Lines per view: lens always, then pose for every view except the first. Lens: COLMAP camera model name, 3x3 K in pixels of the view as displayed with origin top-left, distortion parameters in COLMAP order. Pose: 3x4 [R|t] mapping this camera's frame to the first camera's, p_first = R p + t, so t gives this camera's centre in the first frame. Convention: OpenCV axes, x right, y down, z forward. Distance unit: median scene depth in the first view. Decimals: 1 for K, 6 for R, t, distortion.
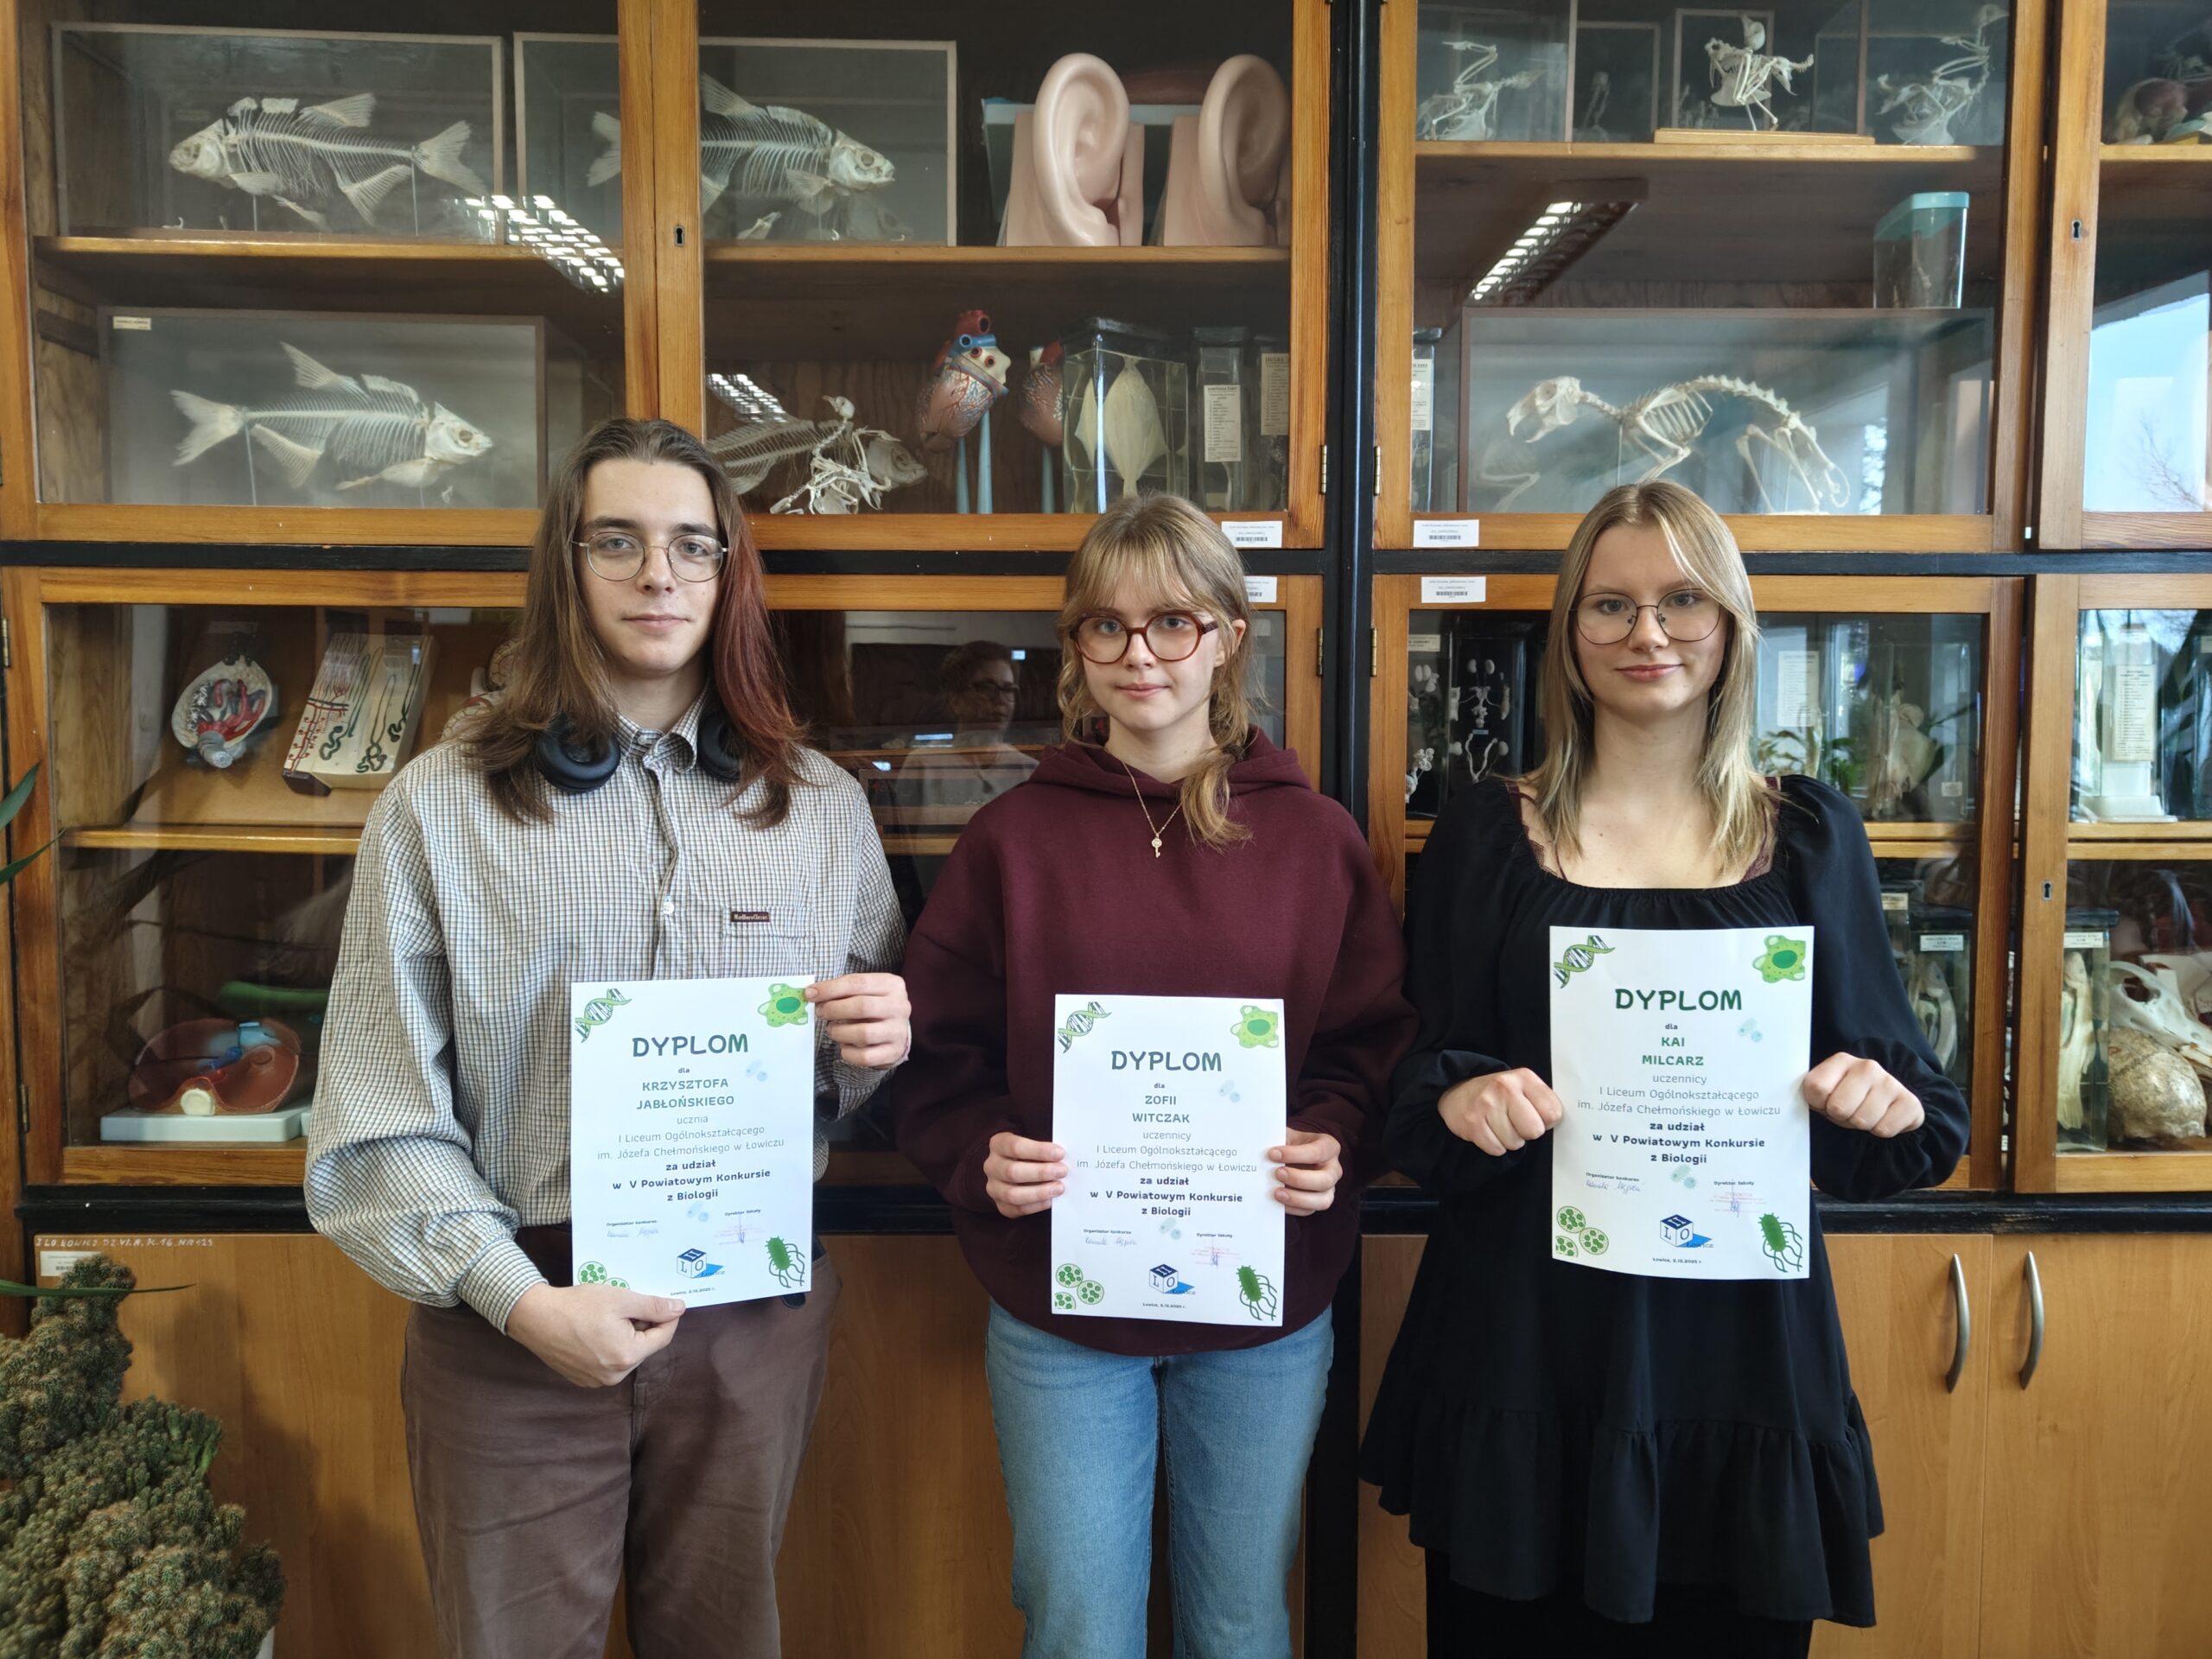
lens RADIAL K [[1544.1, 0, 1104.7], [0, 1544.1, 834.4], [0, 0, 1]] dist [0.016411, -0.003525]
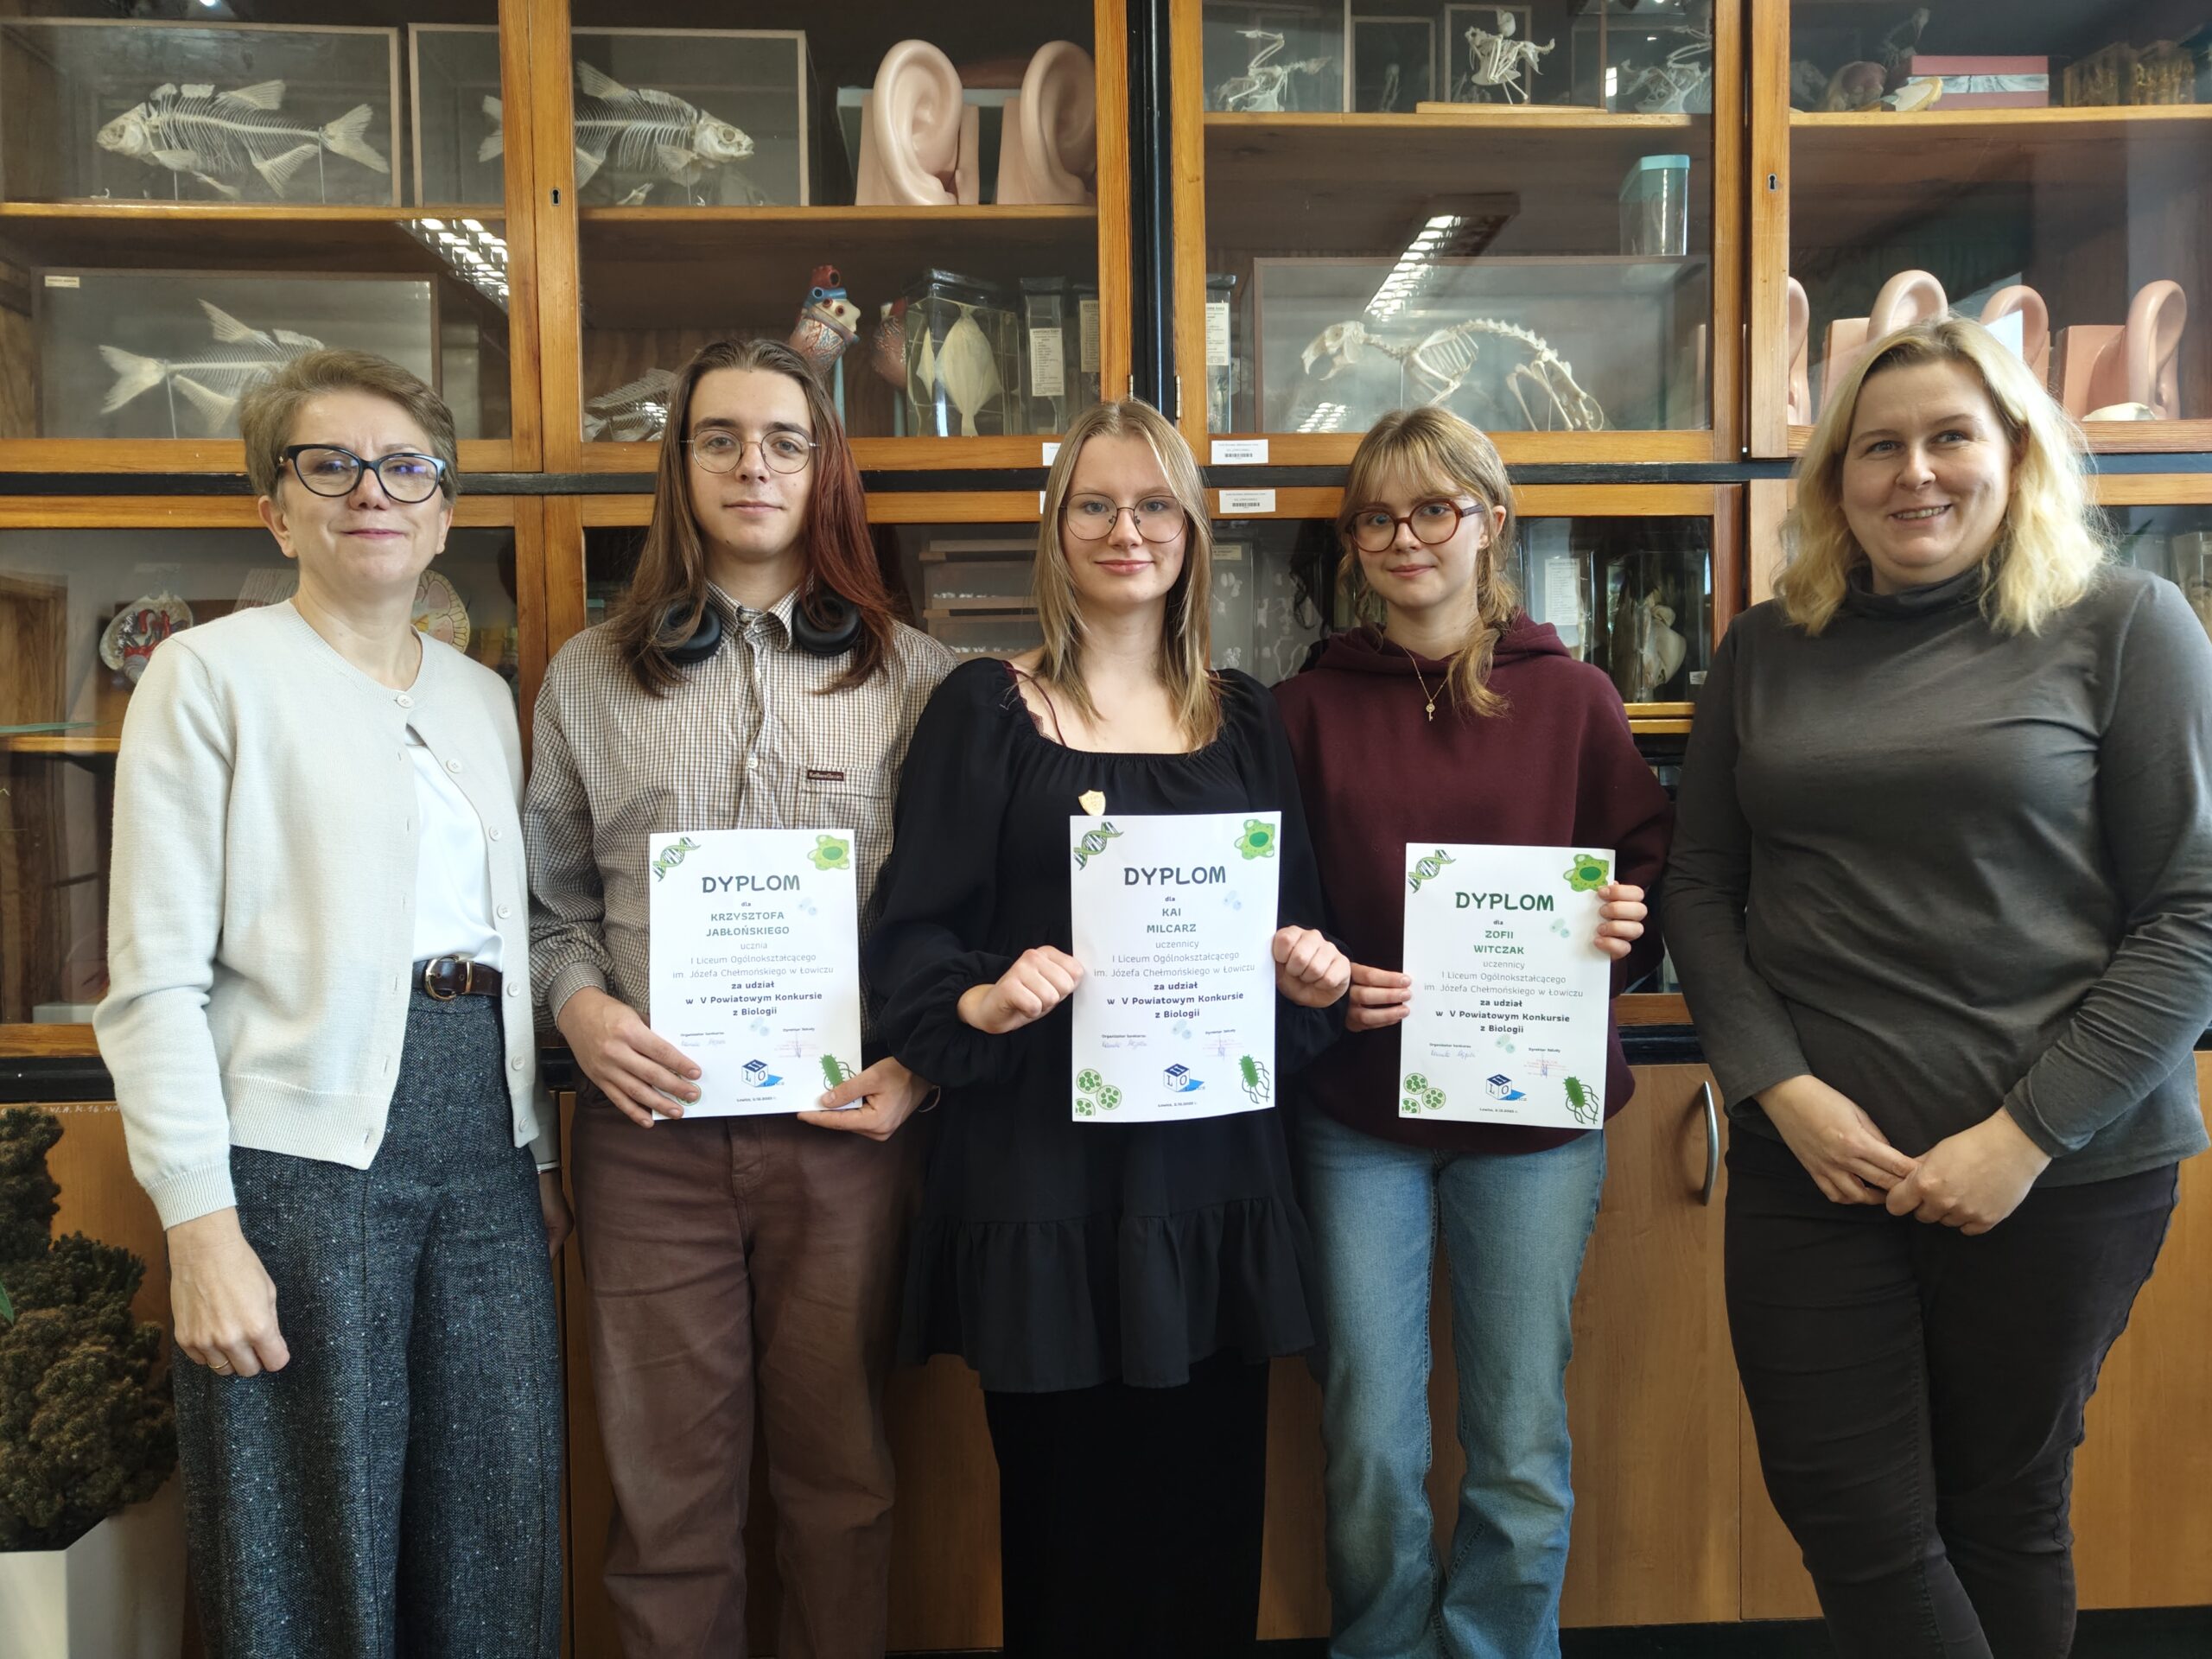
lens RADIAL K [[1544.1, 0, 1106.1], [0, 1544.1, 824.3], [0, 0, 1]] dist [0.016411, -0.003525]
pose [[0.999483, -0.018715, 0.026138, 0.082231], [0.019558, 0.999284, -0.032400, 0.106512], [-0.025513, 0.032894, 0.999133, -0.115805]]
